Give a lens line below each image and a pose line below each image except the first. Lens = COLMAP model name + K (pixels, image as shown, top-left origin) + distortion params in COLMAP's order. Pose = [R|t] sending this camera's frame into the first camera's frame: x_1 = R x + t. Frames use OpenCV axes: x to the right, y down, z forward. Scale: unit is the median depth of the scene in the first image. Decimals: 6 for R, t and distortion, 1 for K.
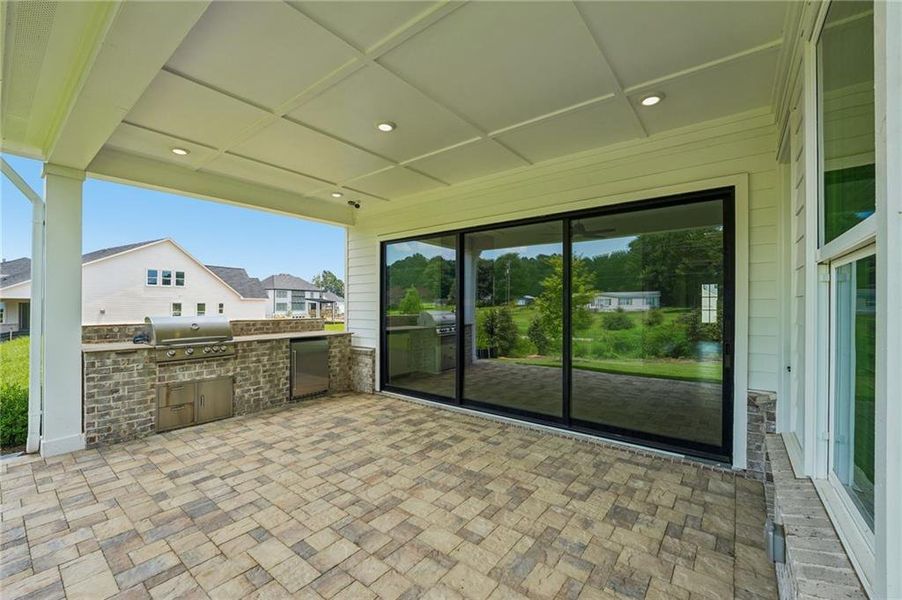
lens RADIAL K [[370.7, 0, 451.0], [0, 370.7, 305.8], [0, 0, 1]] dist [-0.011378, -0.000542]
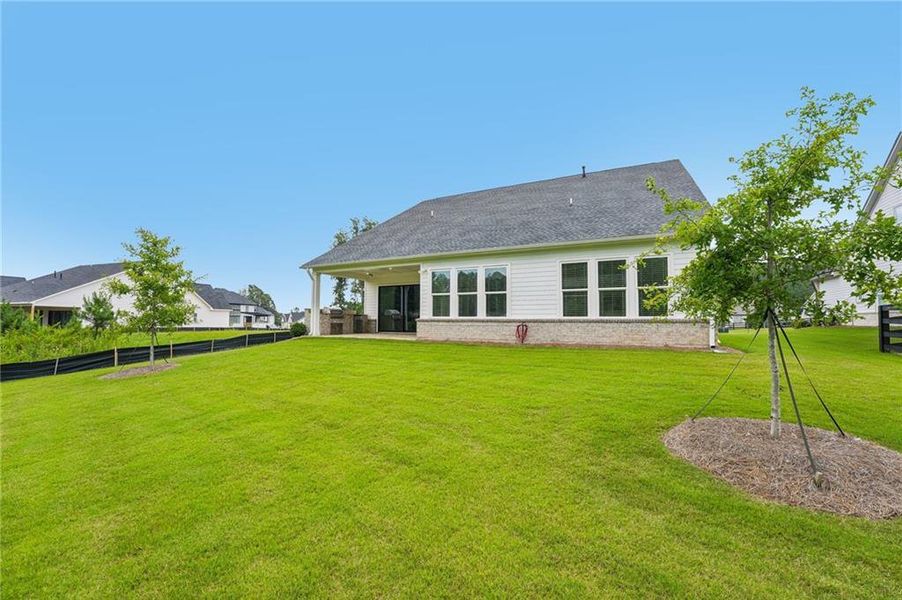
lens RADIAL K [[370.7, 0, 457.2], [0, 370.7, 298.3], [0, 0, 1]] dist [-0.011378, -0.000542]
pose [[0.976949, 0.015391, 0.212917, -0.203586], [-0.001472, 0.997859, -0.065380, 0.139129], [-0.213467, 0.063560, 0.974880, -2.243696]]
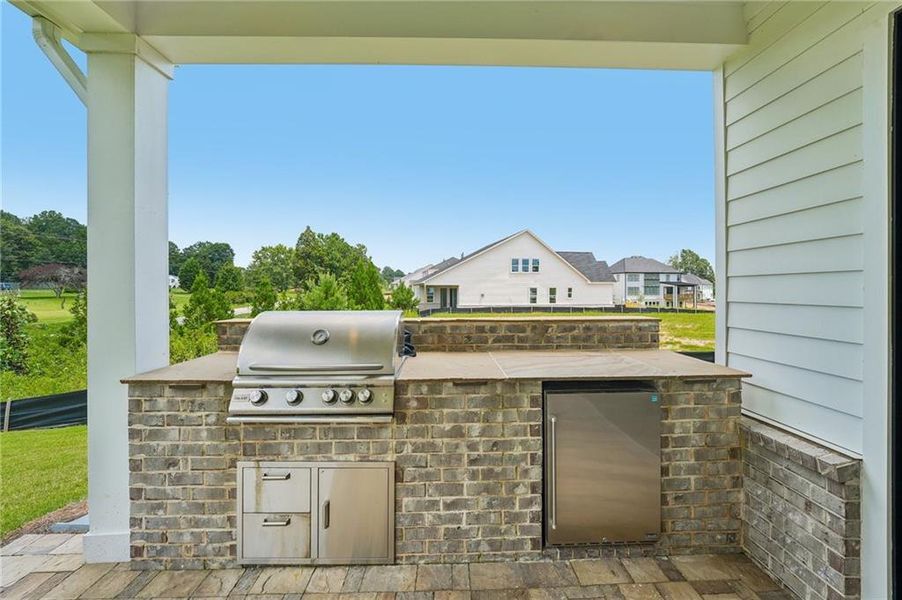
lens RADIAL K [[370.7, 0, 455.6], [0, 370.7, 287.3], [0, 0, 1]] dist [-0.011378, -0.000542]
pose [[0.633635, -0.008104, -0.773590, -0.185114], [0.002491, 0.999961, -0.008435, 0.000572], [0.773628, 0.003417, 0.633631, 0.628085]]
